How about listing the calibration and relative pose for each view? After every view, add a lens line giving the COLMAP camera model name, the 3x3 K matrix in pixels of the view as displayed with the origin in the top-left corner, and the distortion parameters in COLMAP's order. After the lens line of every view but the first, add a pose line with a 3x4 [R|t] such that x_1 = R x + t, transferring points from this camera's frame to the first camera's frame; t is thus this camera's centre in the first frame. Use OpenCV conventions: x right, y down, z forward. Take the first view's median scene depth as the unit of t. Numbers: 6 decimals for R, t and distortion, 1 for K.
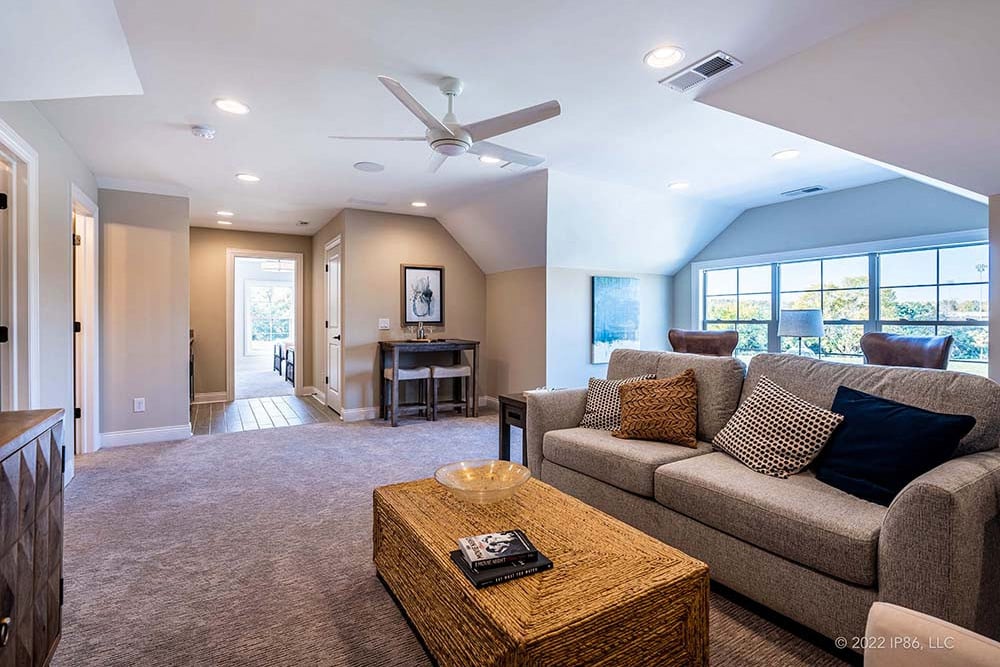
lens RADIAL K [[467.9, 0, 496.4], [0, 467.9, 326.0], [0, 0, 1]] dist [0.003203, 0.000746]
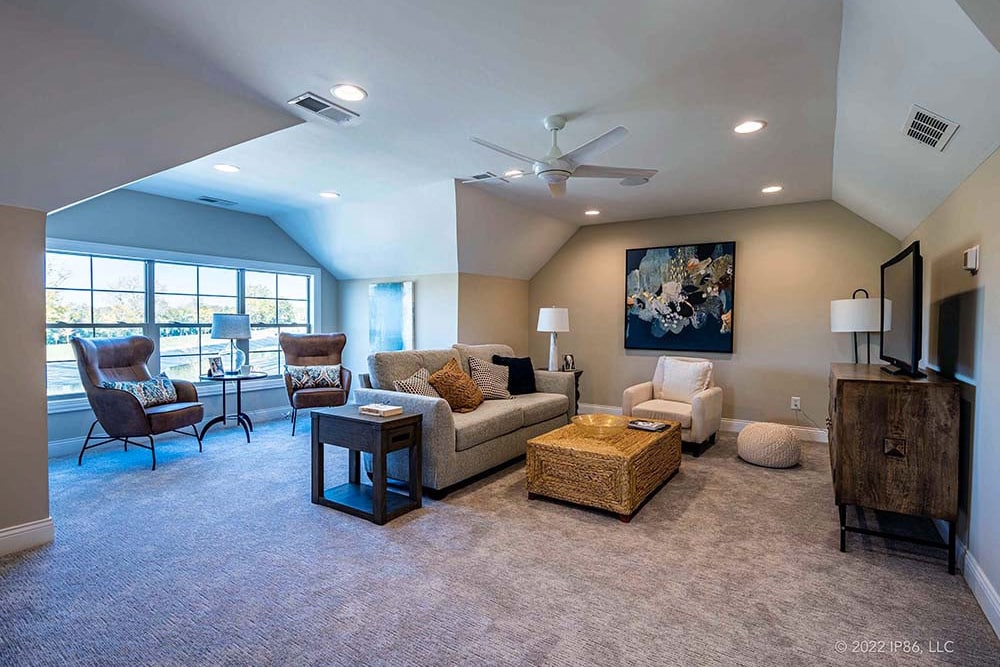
lens RADIAL K [[467.9, 0, 498.9], [0, 467.9, 330.9], [0, 0, 1]] dist [0.003203, 0.000746]
pose [[-0.438105, -0.013743, 0.898819, -0.511821], [0.013133, 0.999679, 0.021687, -0.008087], [-0.898828, 0.021305, -0.437784, 0.781611]]
